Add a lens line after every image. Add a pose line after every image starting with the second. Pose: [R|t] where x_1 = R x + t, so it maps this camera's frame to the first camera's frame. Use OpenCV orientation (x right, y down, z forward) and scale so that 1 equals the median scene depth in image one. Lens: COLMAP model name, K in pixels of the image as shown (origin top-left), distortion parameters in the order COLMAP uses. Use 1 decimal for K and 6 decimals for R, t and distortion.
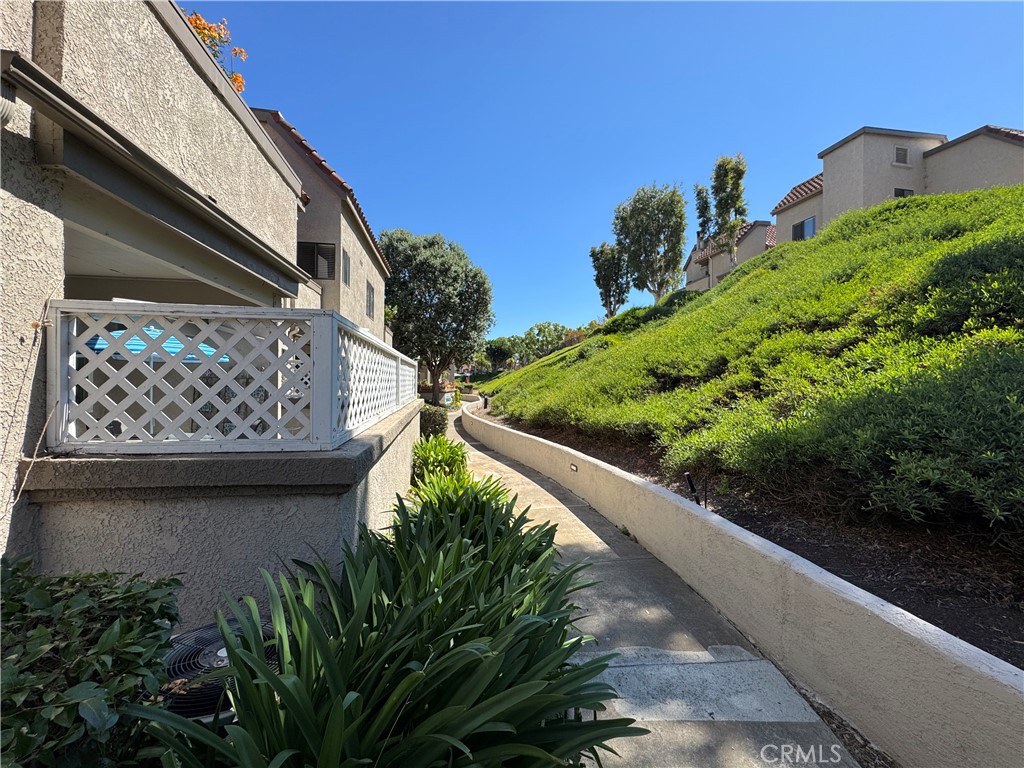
lens RADIAL K [[408.2, 0, 512.0], [0, 408.2, 384.0], [0, 0, 1]] dist [-0.002908, 0.000523]
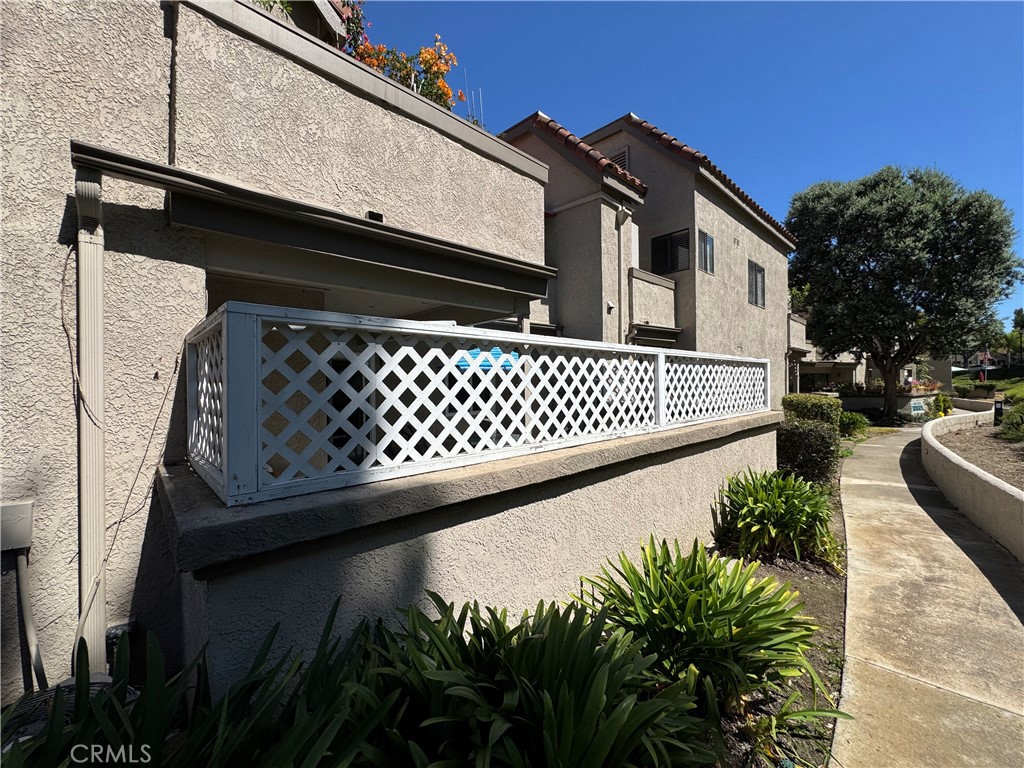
lens RADIAL K [[408.2, 0, 512.0], [0, 408.2, 384.0], [0, 0, 1]] dist [-0.002908, 0.000523]
pose [[0.555993, -0.013239, -0.831081, 0.038609], [0.011336, 0.999901, -0.008345, -0.003355], [0.831109, -0.004781, 0.556088, 0.100479]]
